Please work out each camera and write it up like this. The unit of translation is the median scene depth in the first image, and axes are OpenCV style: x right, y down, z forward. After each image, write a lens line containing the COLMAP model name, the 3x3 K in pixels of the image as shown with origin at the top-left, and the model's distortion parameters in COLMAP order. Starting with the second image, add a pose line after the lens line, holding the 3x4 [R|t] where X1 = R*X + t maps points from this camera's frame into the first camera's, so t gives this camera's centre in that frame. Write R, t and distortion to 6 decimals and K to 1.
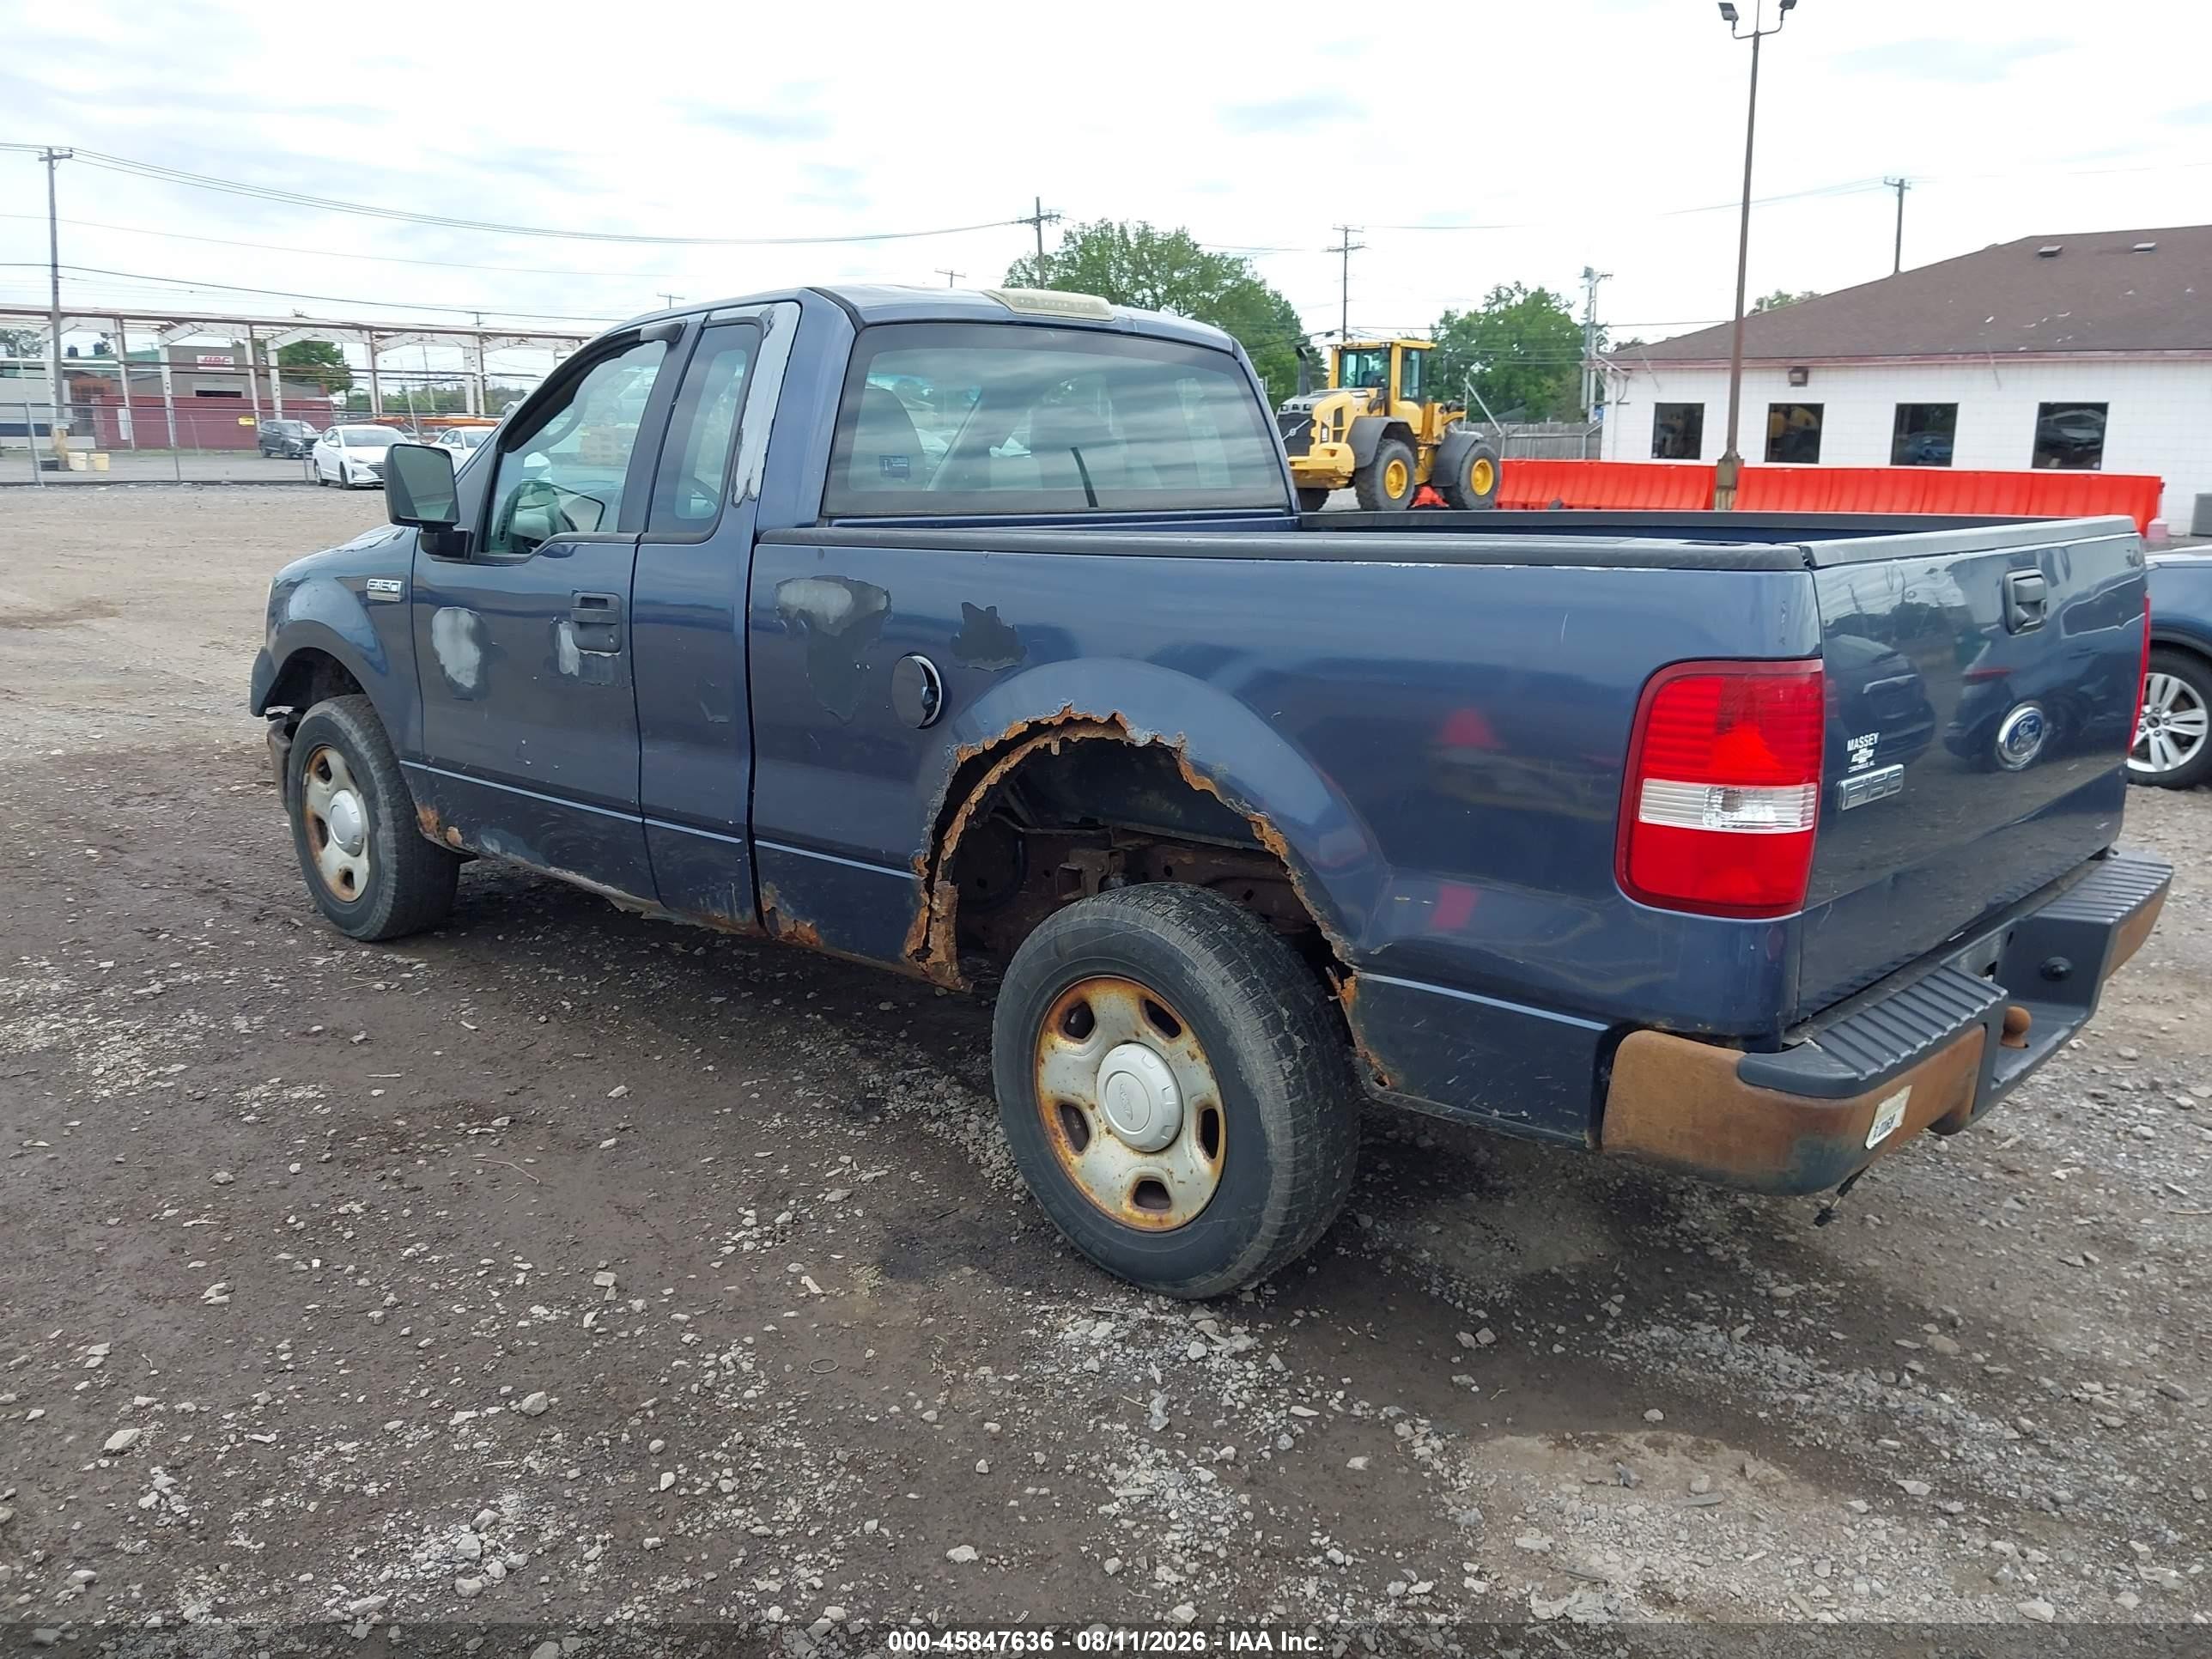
lens RADIAL K [[1750.2, 0, 1115.1], [0, 1750.2, 826.2], [0, 0, 1]] dist [0.026825, -0.012526]
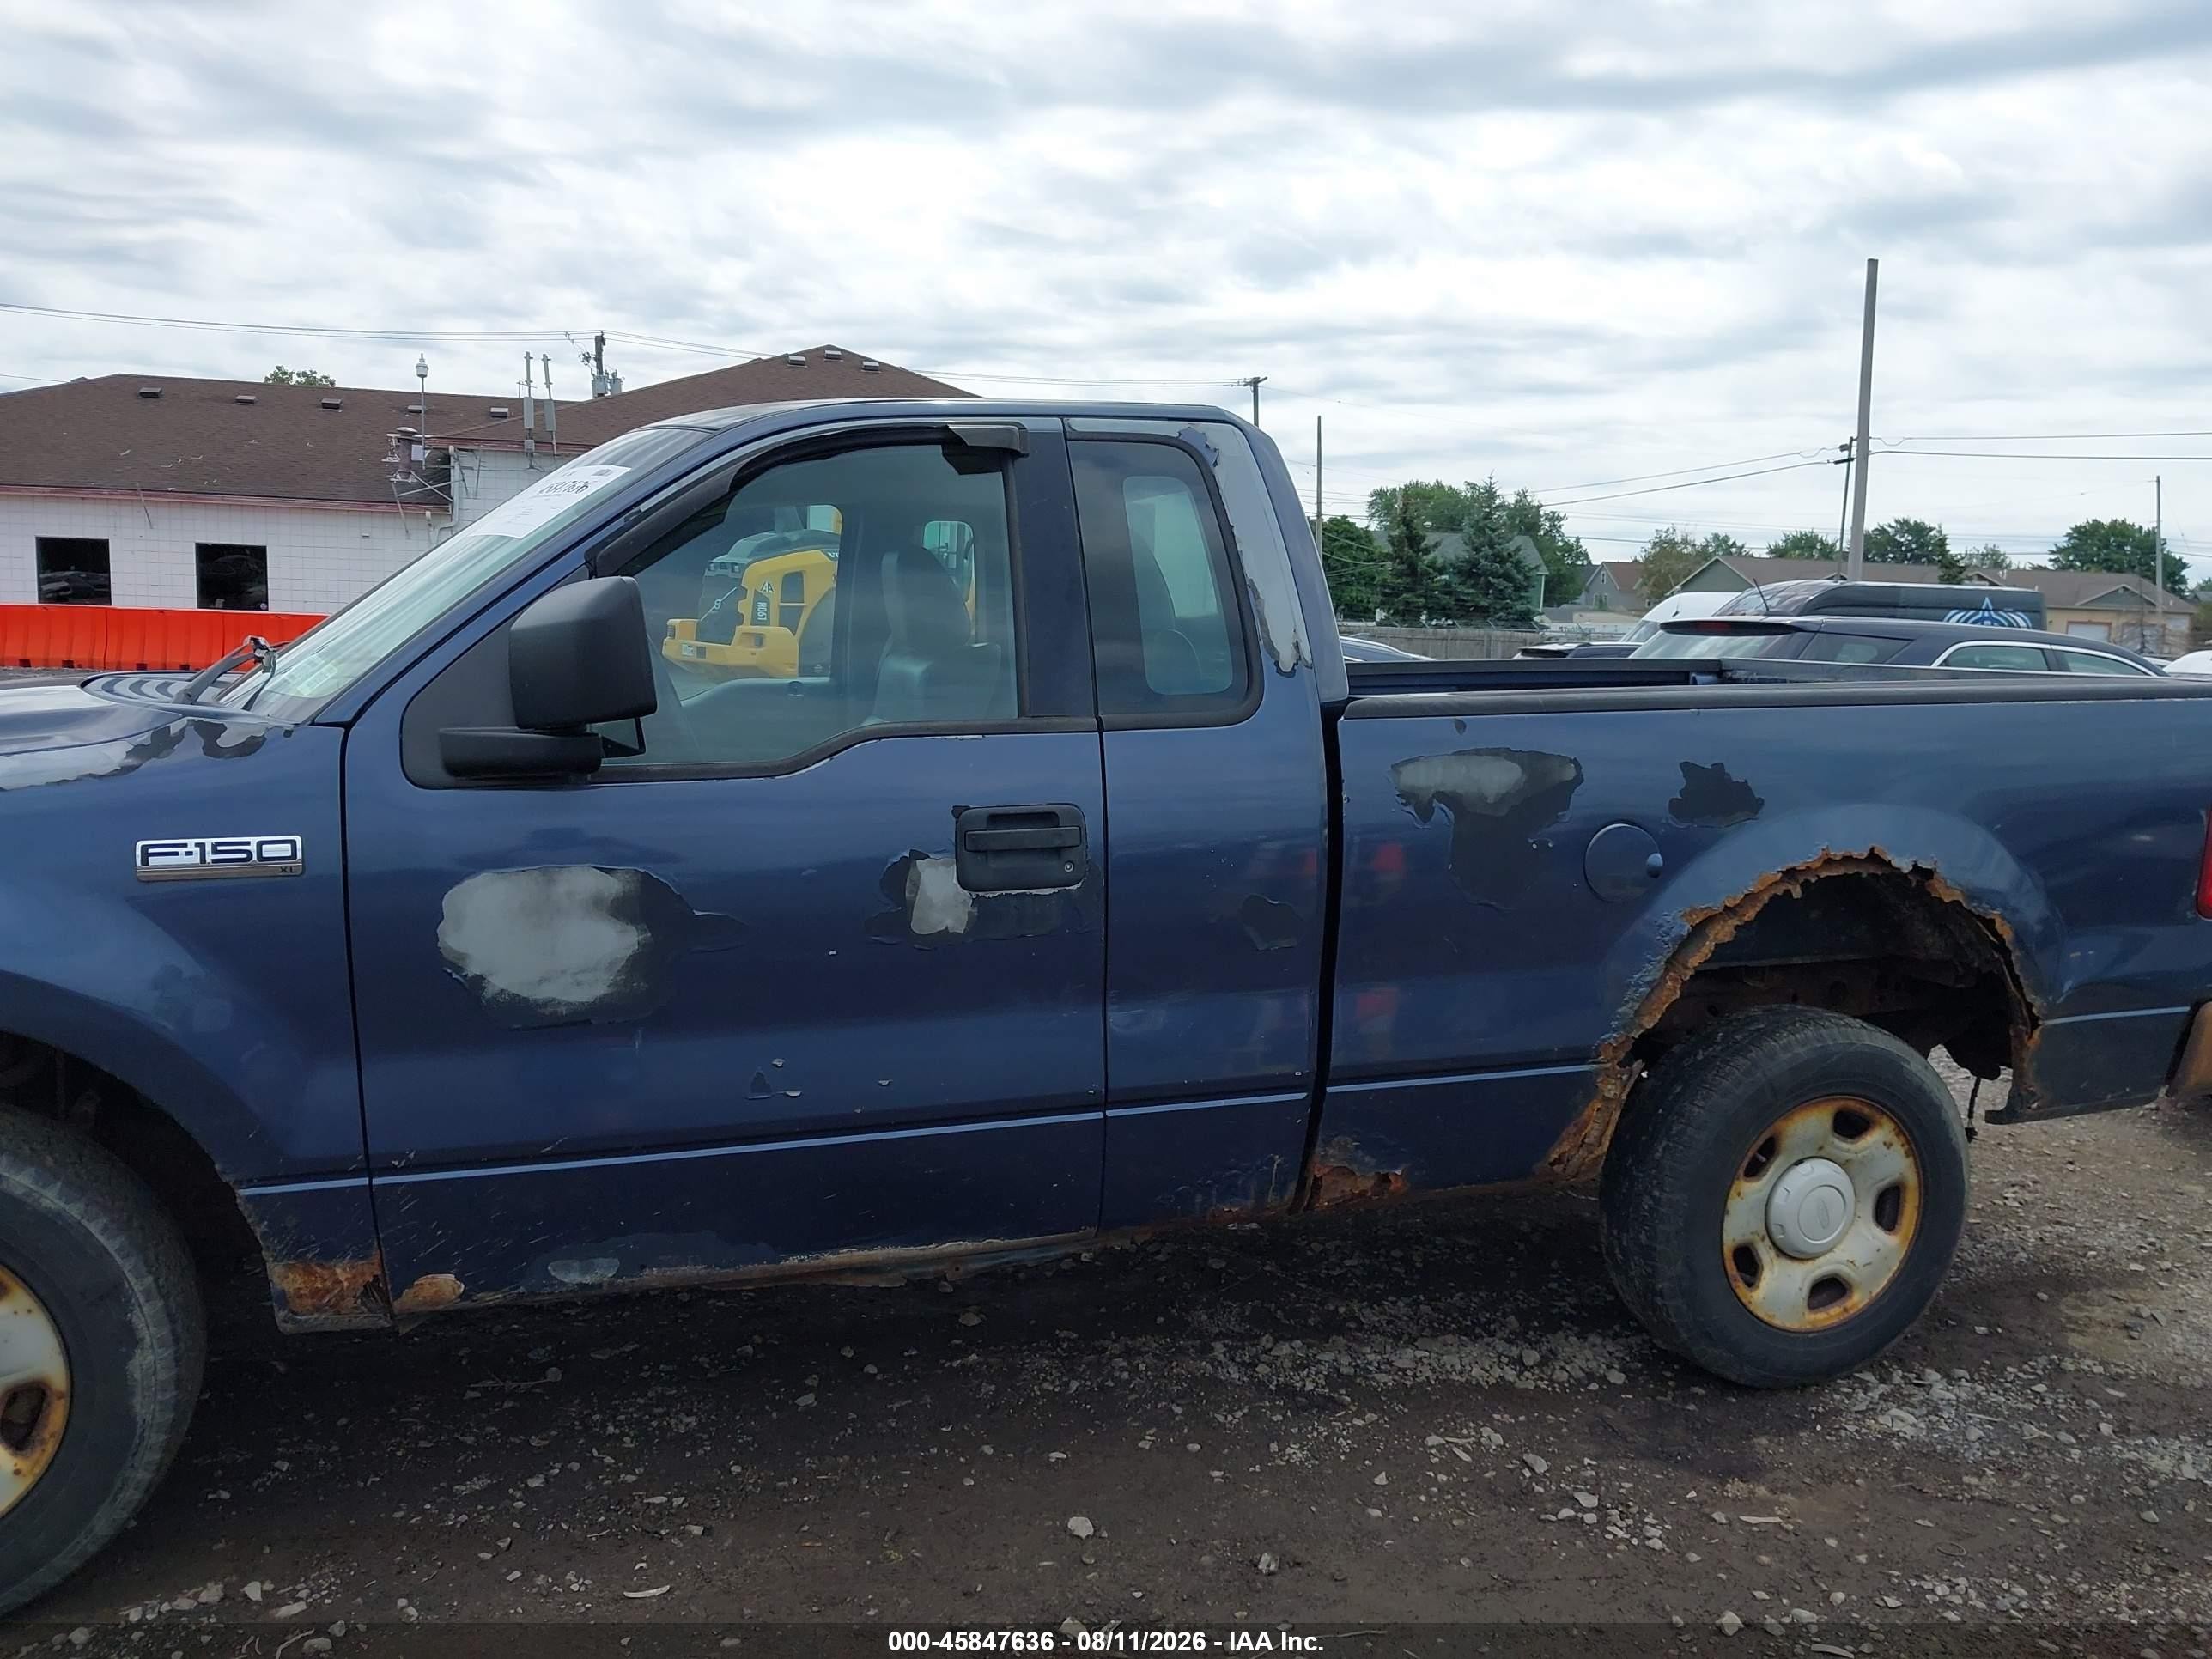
lens RADIAL K [[1777.5, 0, 1106.5], [0, 1777.5, 844.2], [0, 0, 1]] dist [0.002005, -0.007057]
pose [[0.479681, -0.109198, 0.870622, -0.720541], [0.167490, 0.985376, 0.031311, -0.109871], [-0.861309, 0.130802, 0.490956, 0.523108]]
